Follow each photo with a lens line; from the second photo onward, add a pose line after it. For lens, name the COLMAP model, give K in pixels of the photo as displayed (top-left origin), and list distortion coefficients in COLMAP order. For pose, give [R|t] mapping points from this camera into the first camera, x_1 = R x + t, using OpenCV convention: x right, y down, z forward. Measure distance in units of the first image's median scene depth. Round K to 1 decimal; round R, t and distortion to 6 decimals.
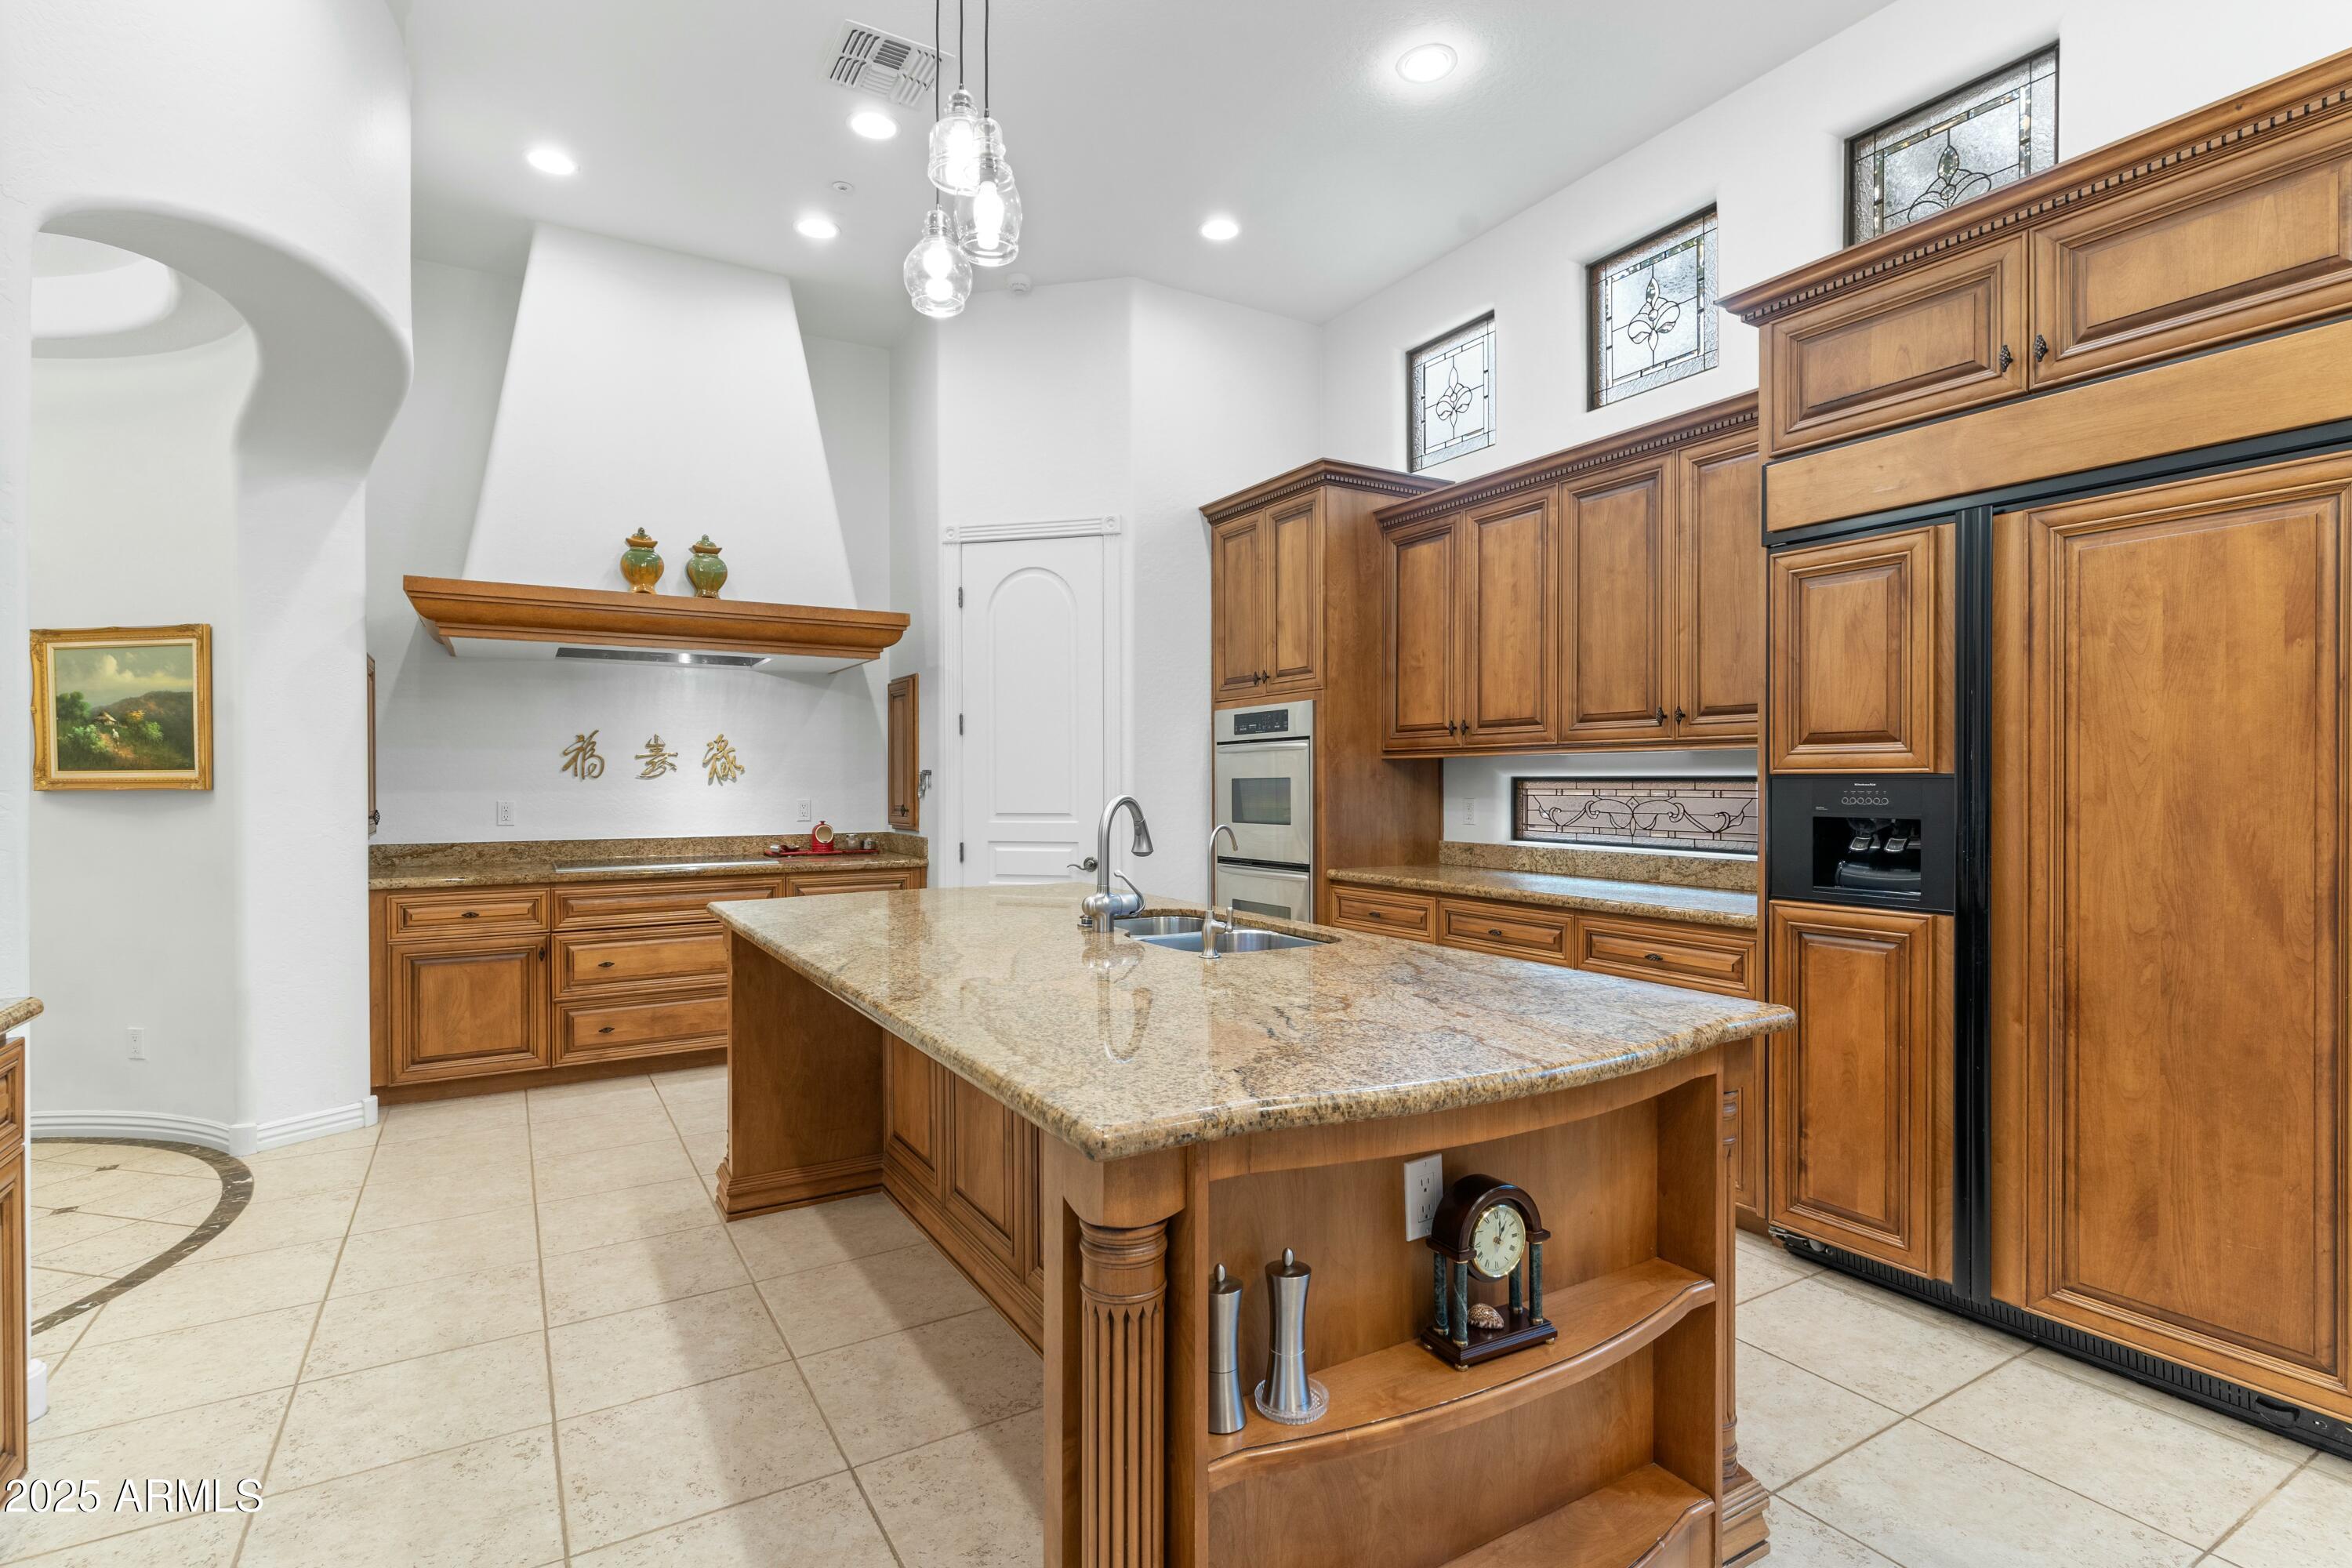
lens RADIAL K [[1143.2, 0, 1195.2], [0, 1143.2, 796.9], [0, 0, 1]] dist [-0.003427, 0.001487]
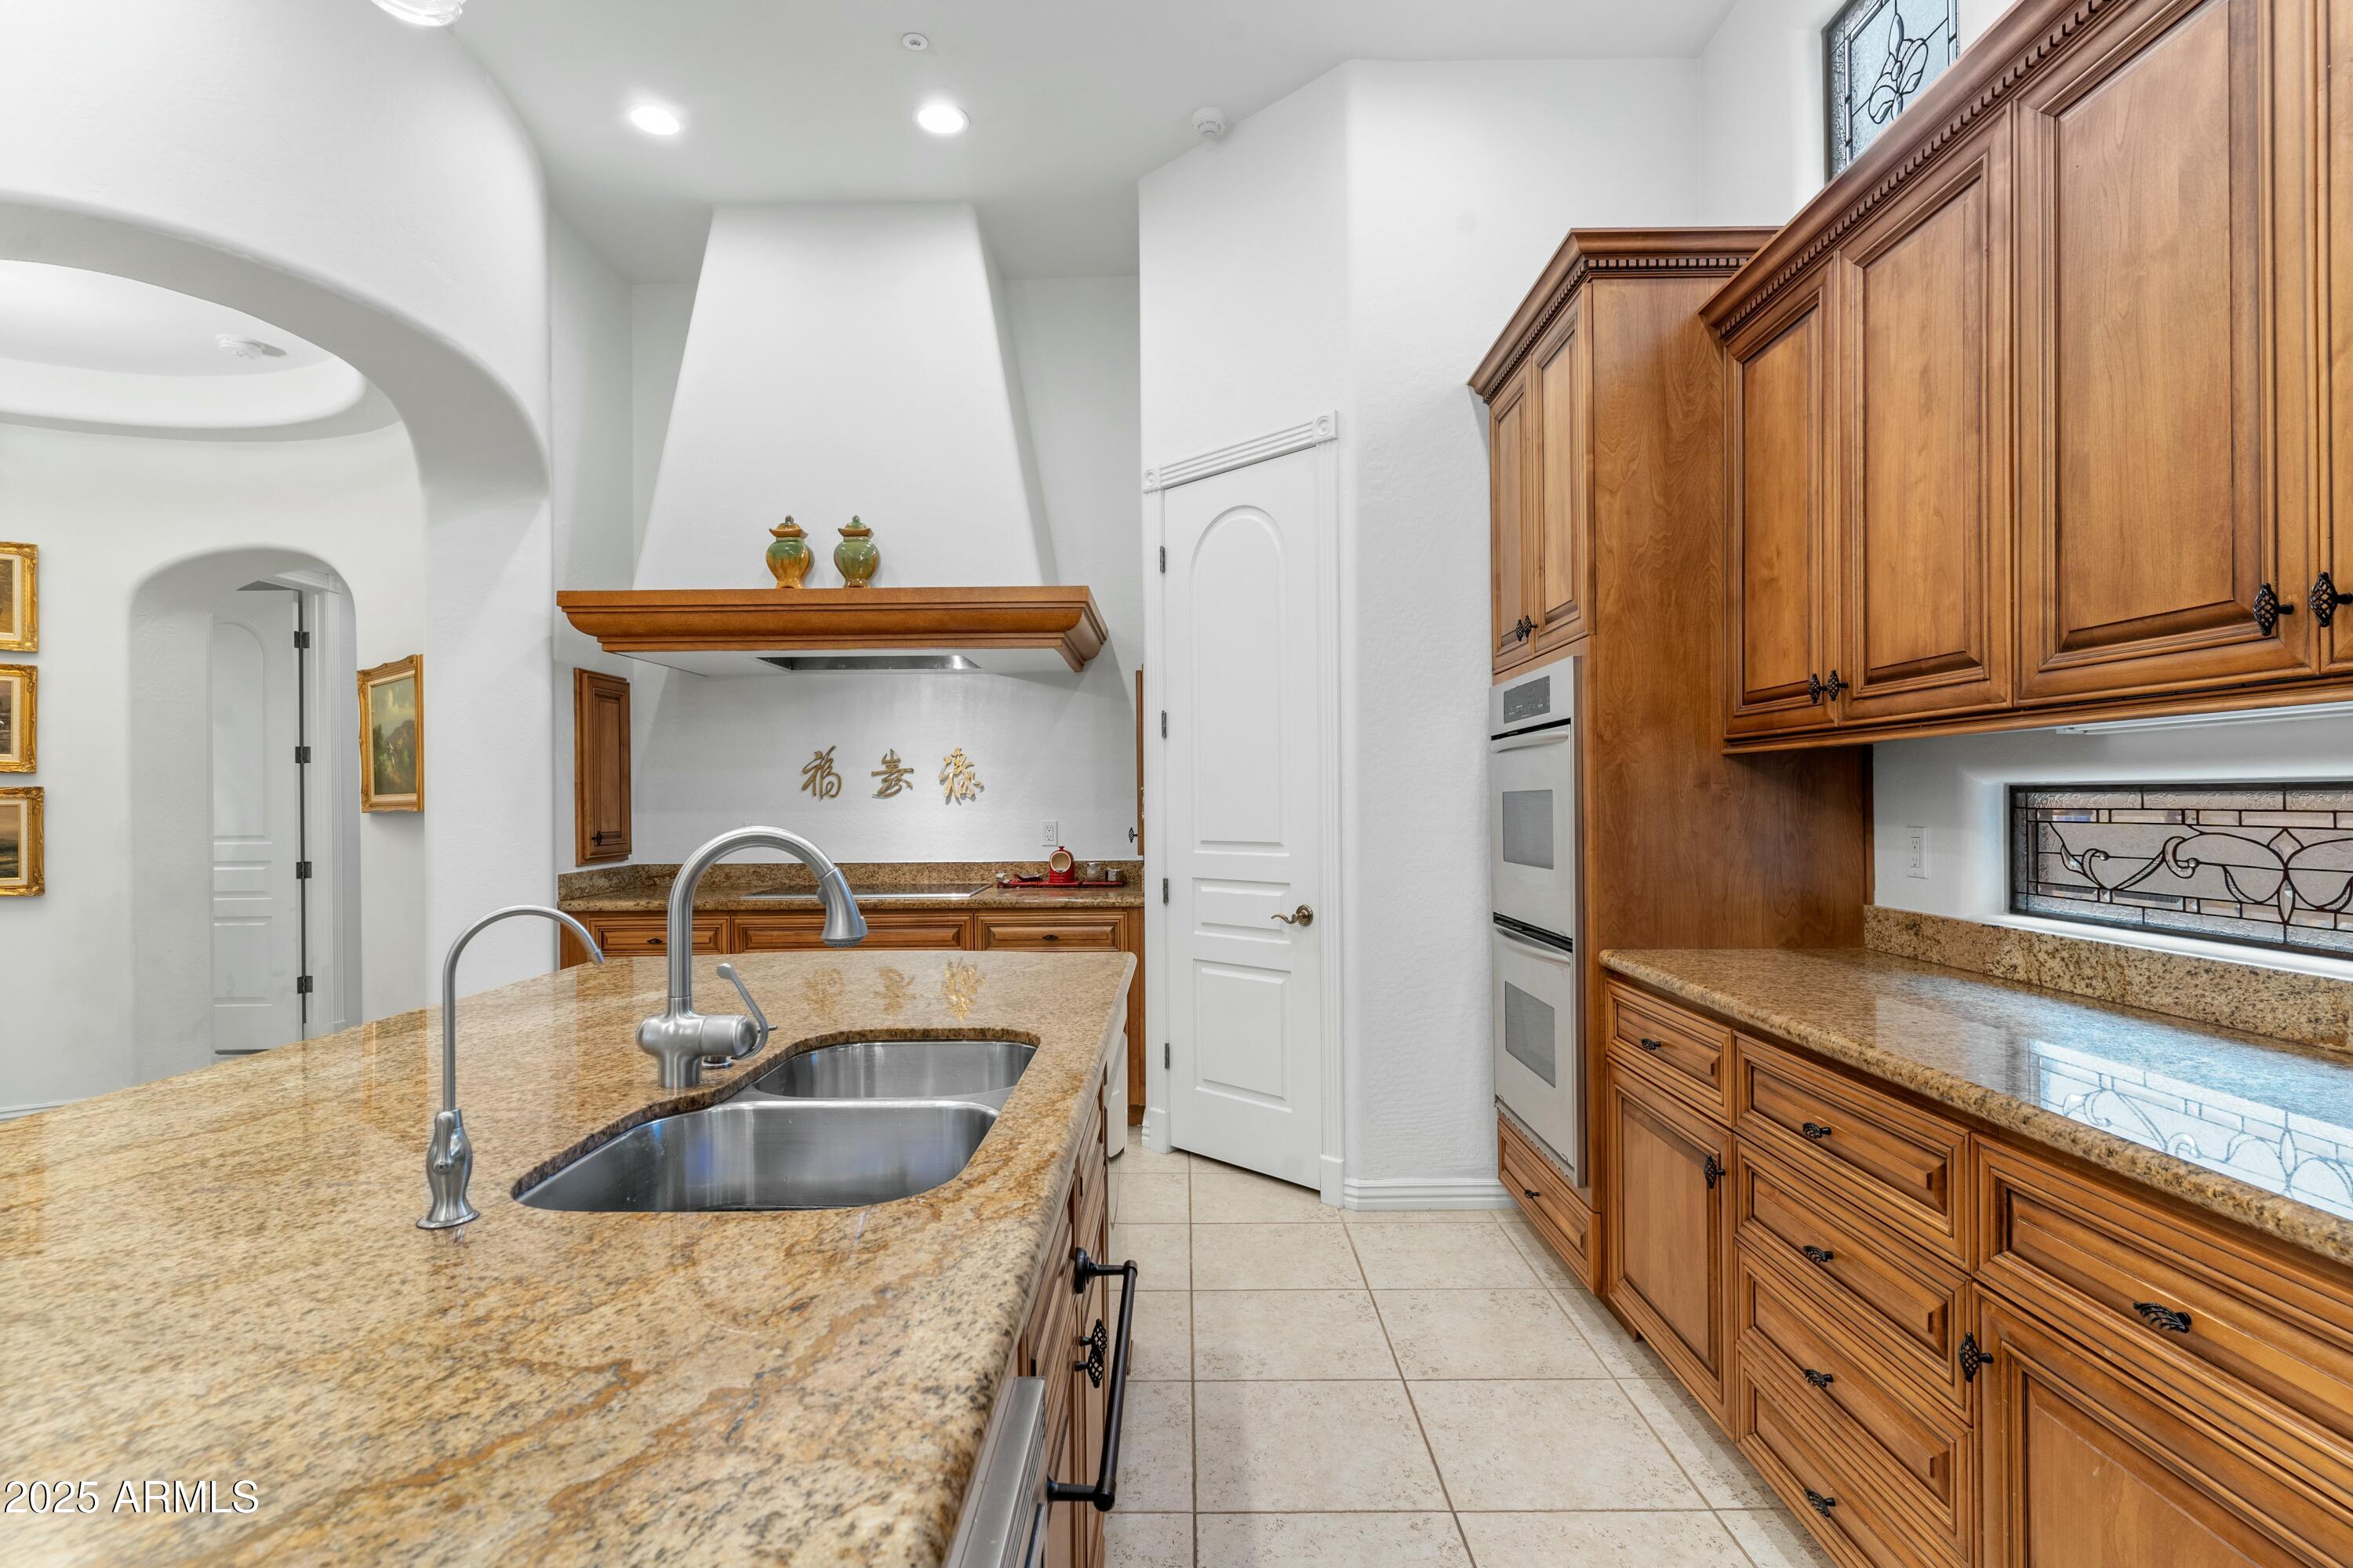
lens RADIAL K [[1143.7, 0, 1178.6], [0, 1143.7, 803.2], [0, 0, 1]] dist [-0.003427, 0.001487]
pose [[0.848376, -0.003473, -0.529382, 0.246077], [-0.000694, 0.999970, -0.007672, -0.005510], [0.529393, 0.006877, 0.848349, 0.413345]]
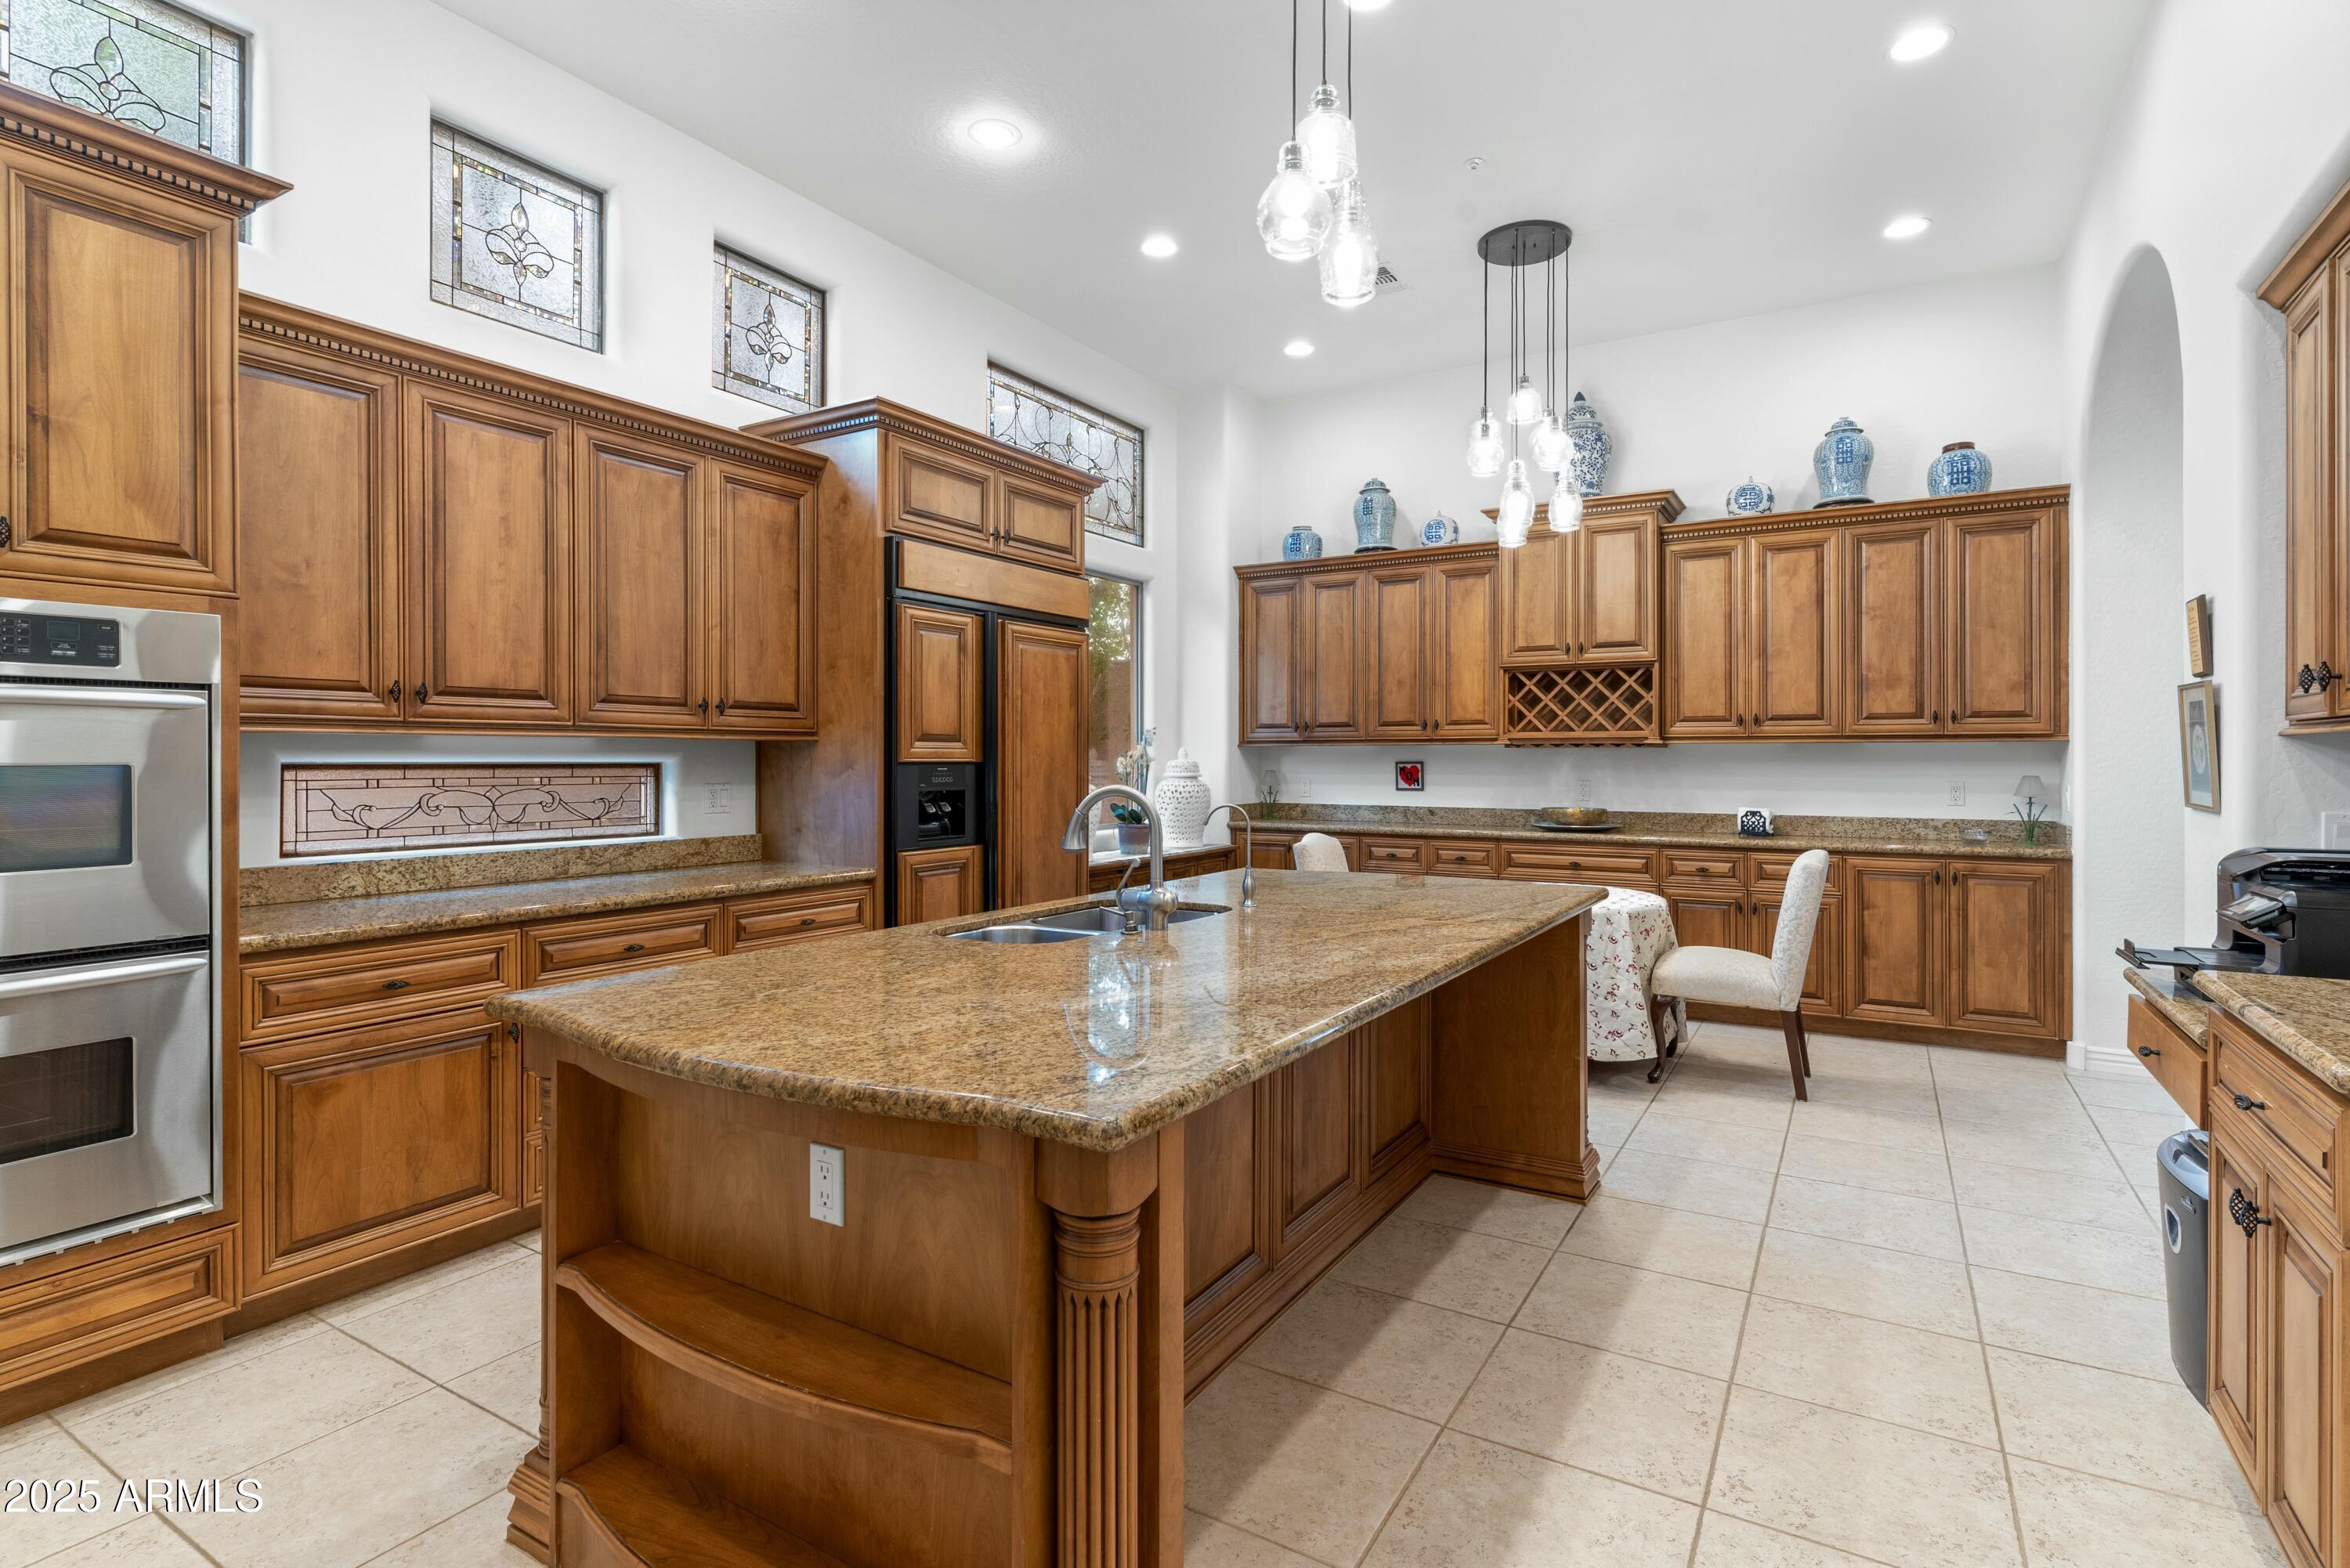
lens RADIAL K [[1142.1, 0, 1187.7], [0, 1142.1, 760.5], [0, 0, 1]] dist [-0.003427, 0.001487]
pose [[-0.465305, 0.001858, 0.885149, -0.578271], [0.013141, 0.999902, 0.004809, -0.015769], [-0.885053, 0.013870, -0.465283, 0.877773]]
